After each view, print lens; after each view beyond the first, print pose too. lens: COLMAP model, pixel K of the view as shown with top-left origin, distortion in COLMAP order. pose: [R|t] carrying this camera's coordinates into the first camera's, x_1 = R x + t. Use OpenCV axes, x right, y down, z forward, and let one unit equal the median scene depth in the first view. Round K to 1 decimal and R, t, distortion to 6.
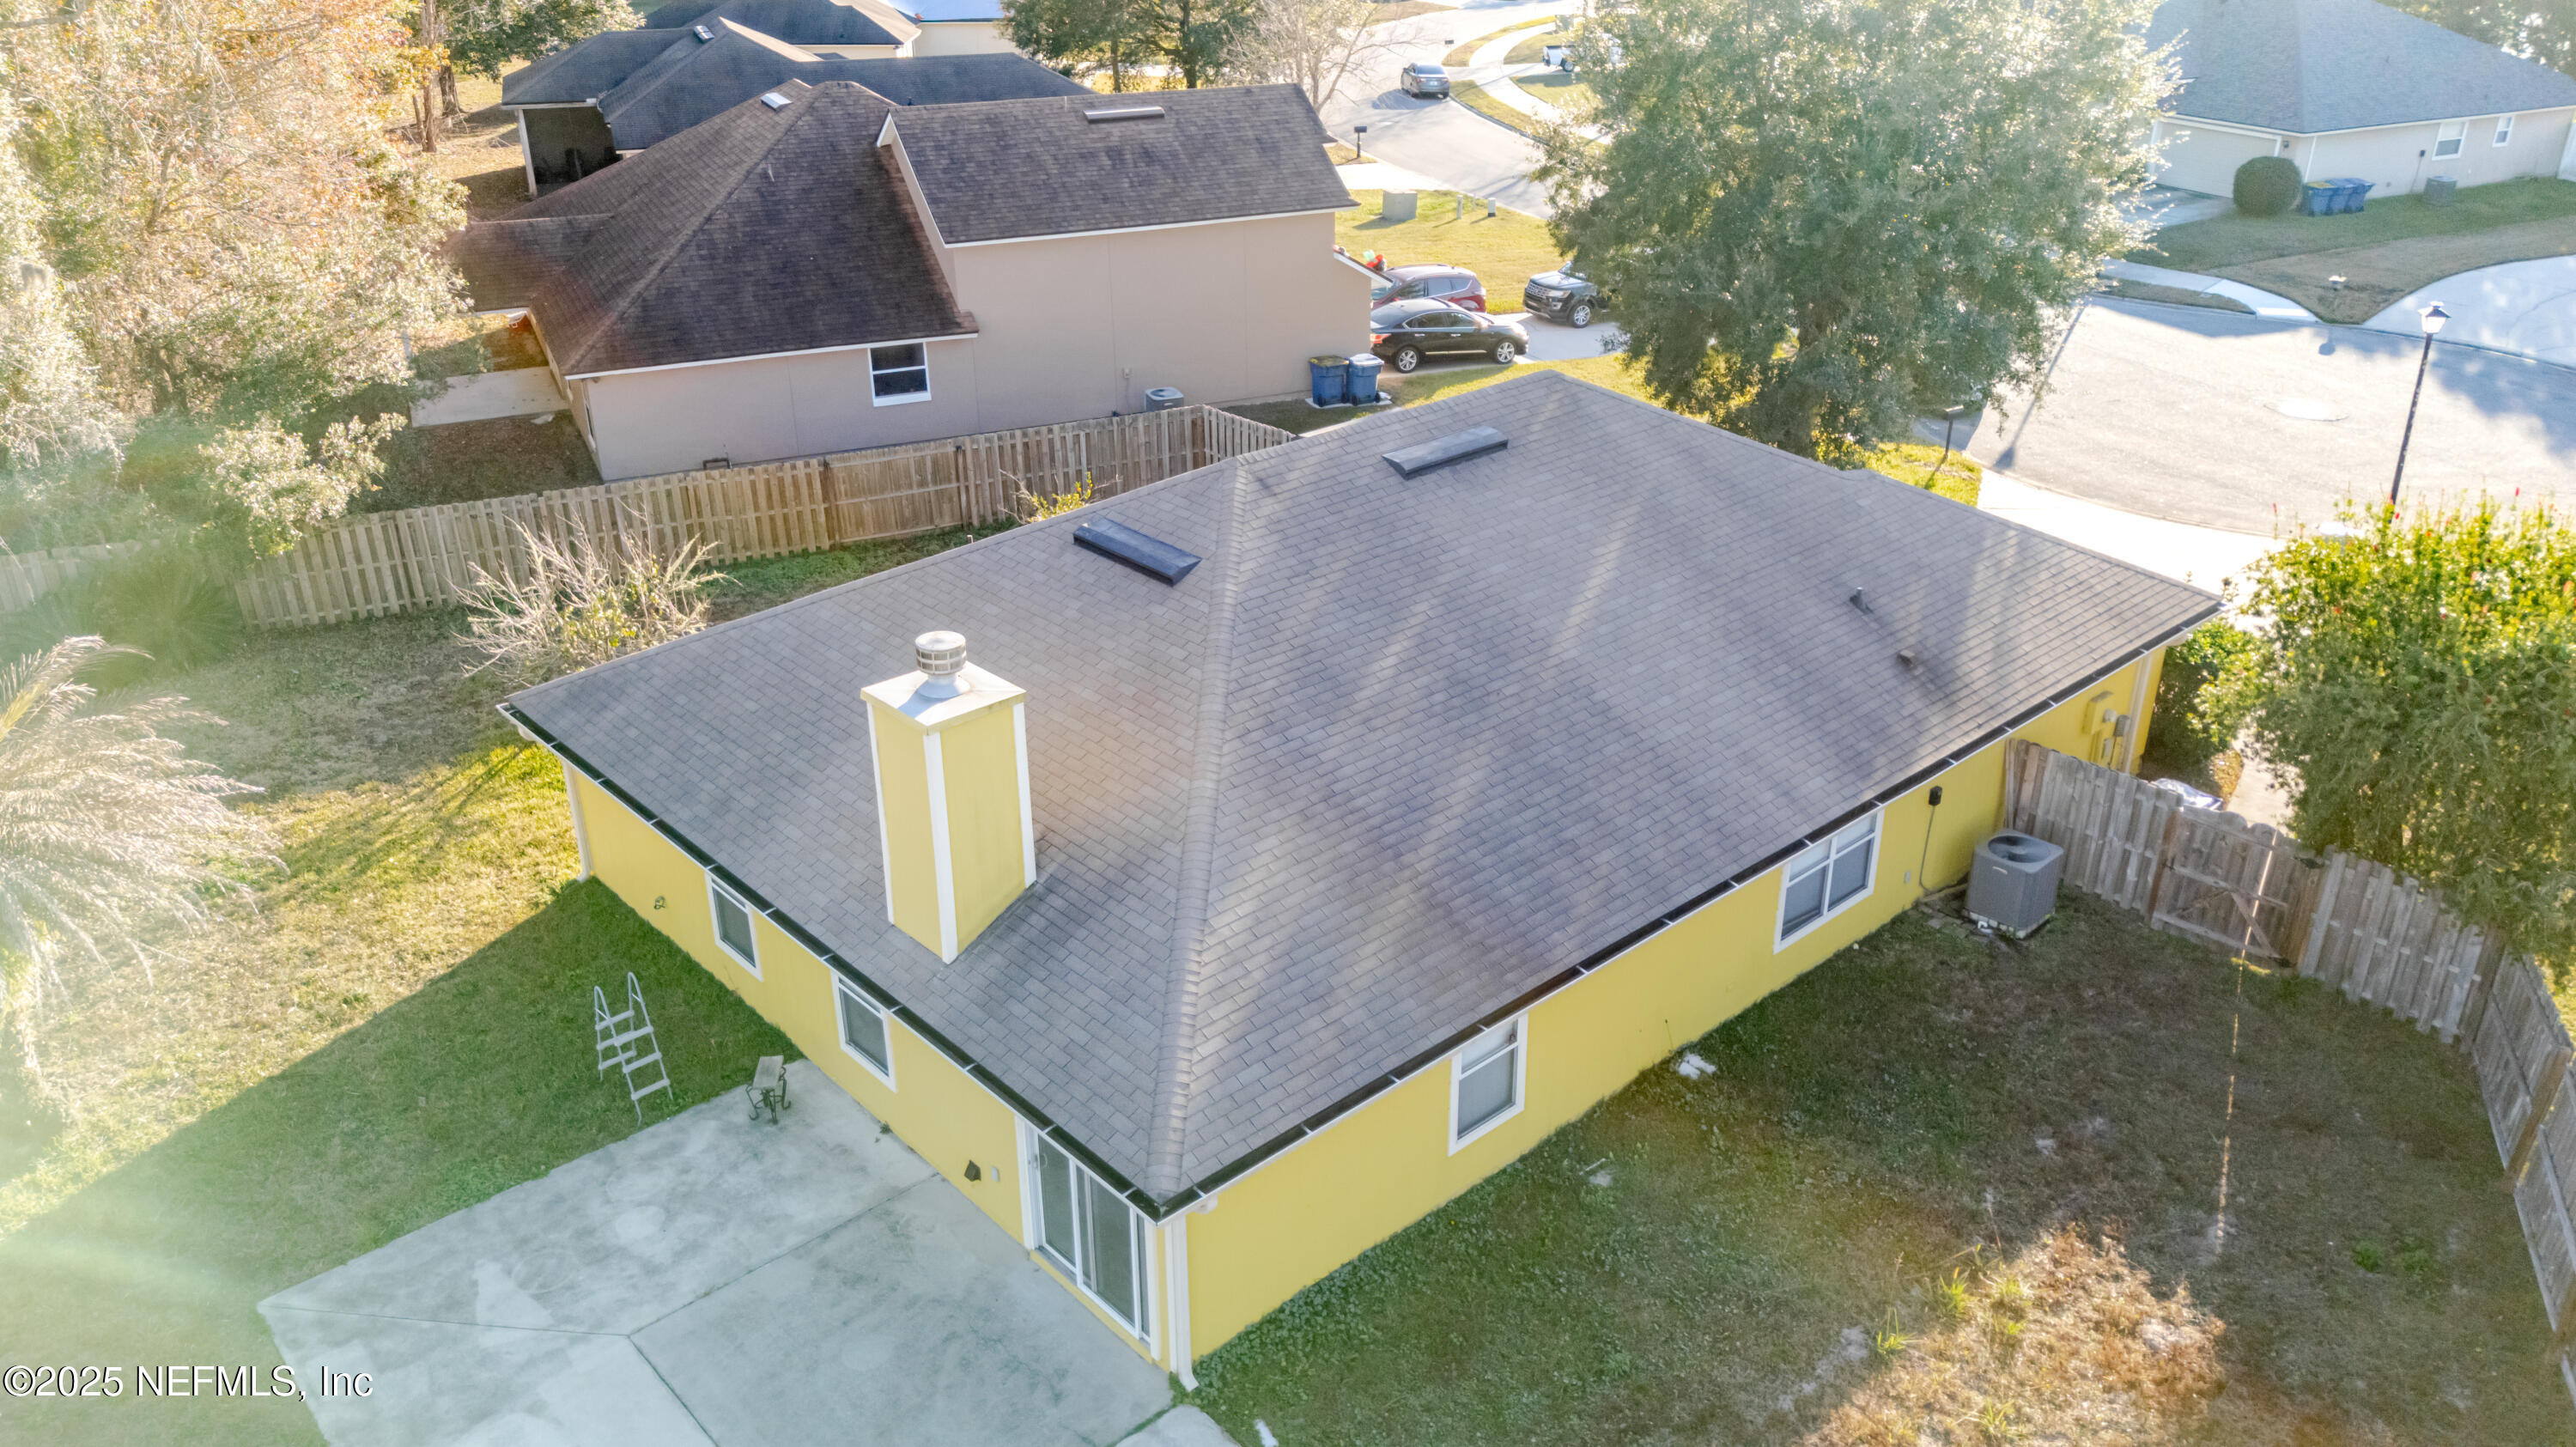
lens RADIAL K [[1914.1, 0, 1291.5], [0, 1914.1, 718.0], [0, 0, 1]] dist [0.029241, -0.001350]
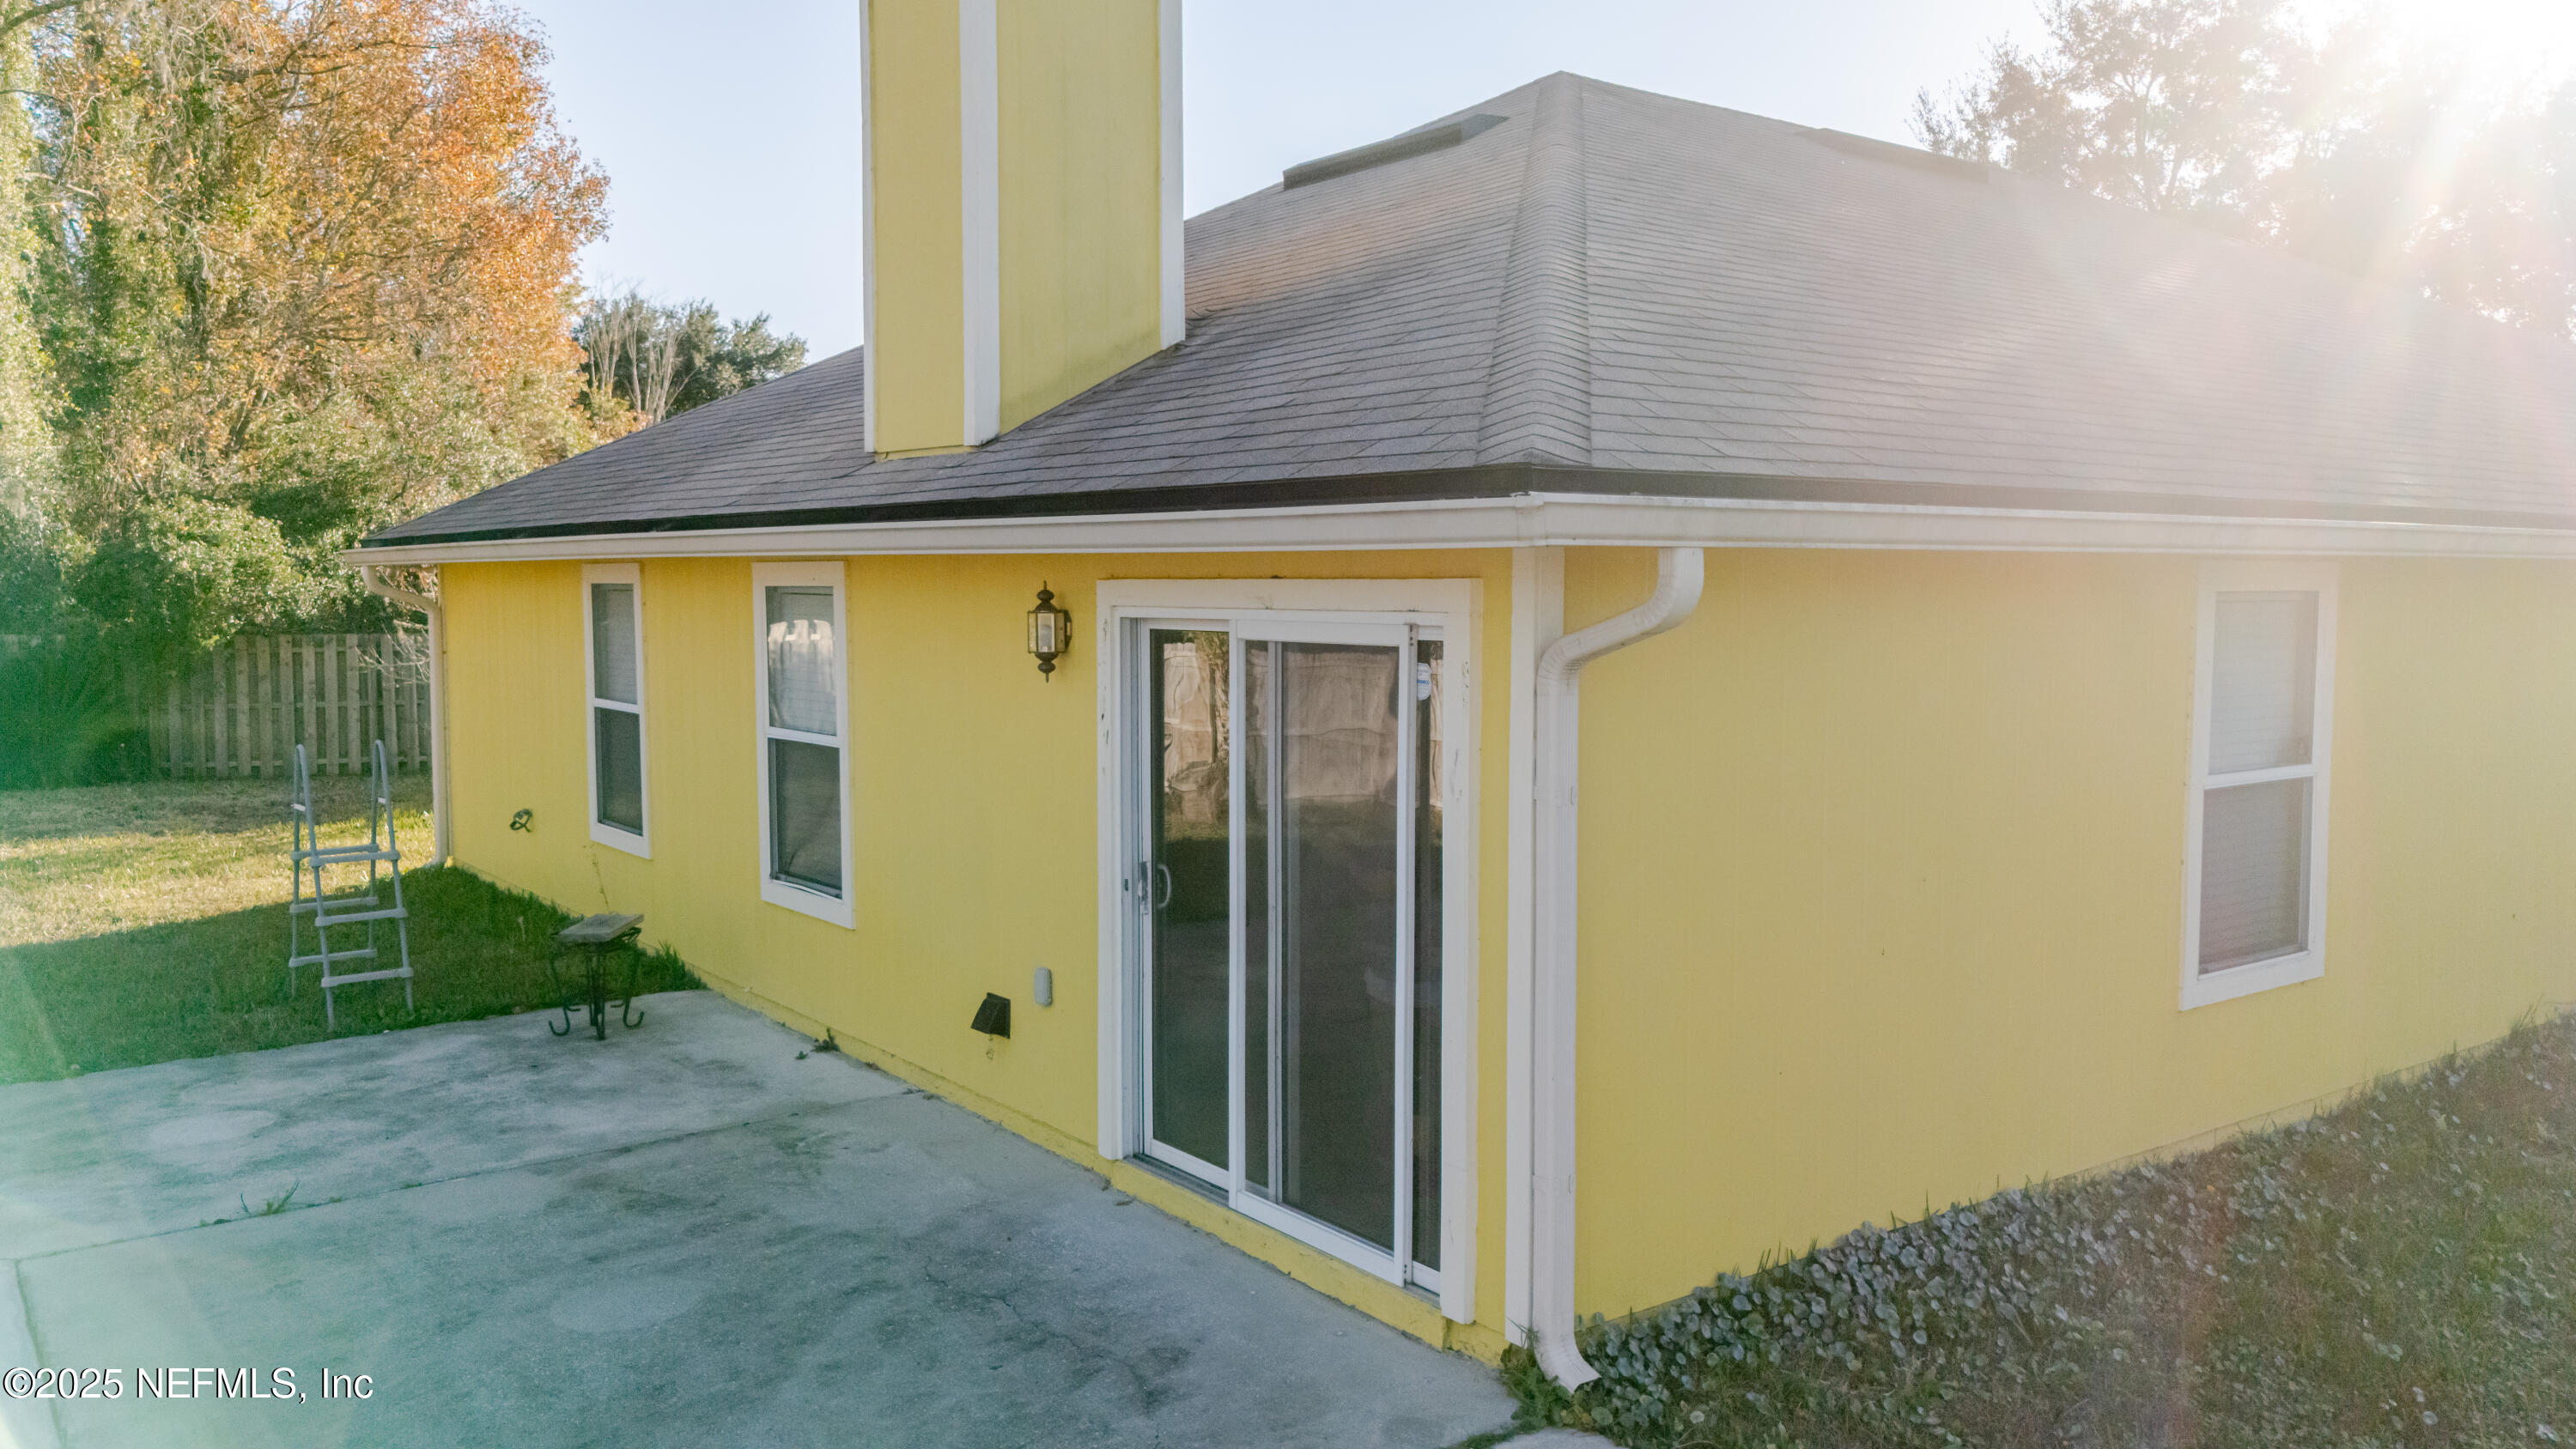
lens RADIAL K [[1913.7, 0, 1290.8], [0, 1913.7, 723.9], [0, 0, 1]] dist [0.029241, -0.001350]
pose [[0.995408, 0.007100, -0.095456, -0.065312], [-0.041549, 0.930445, -0.364068, 0.342209], [0.086232, 0.366362, 0.926468, 0.625468]]
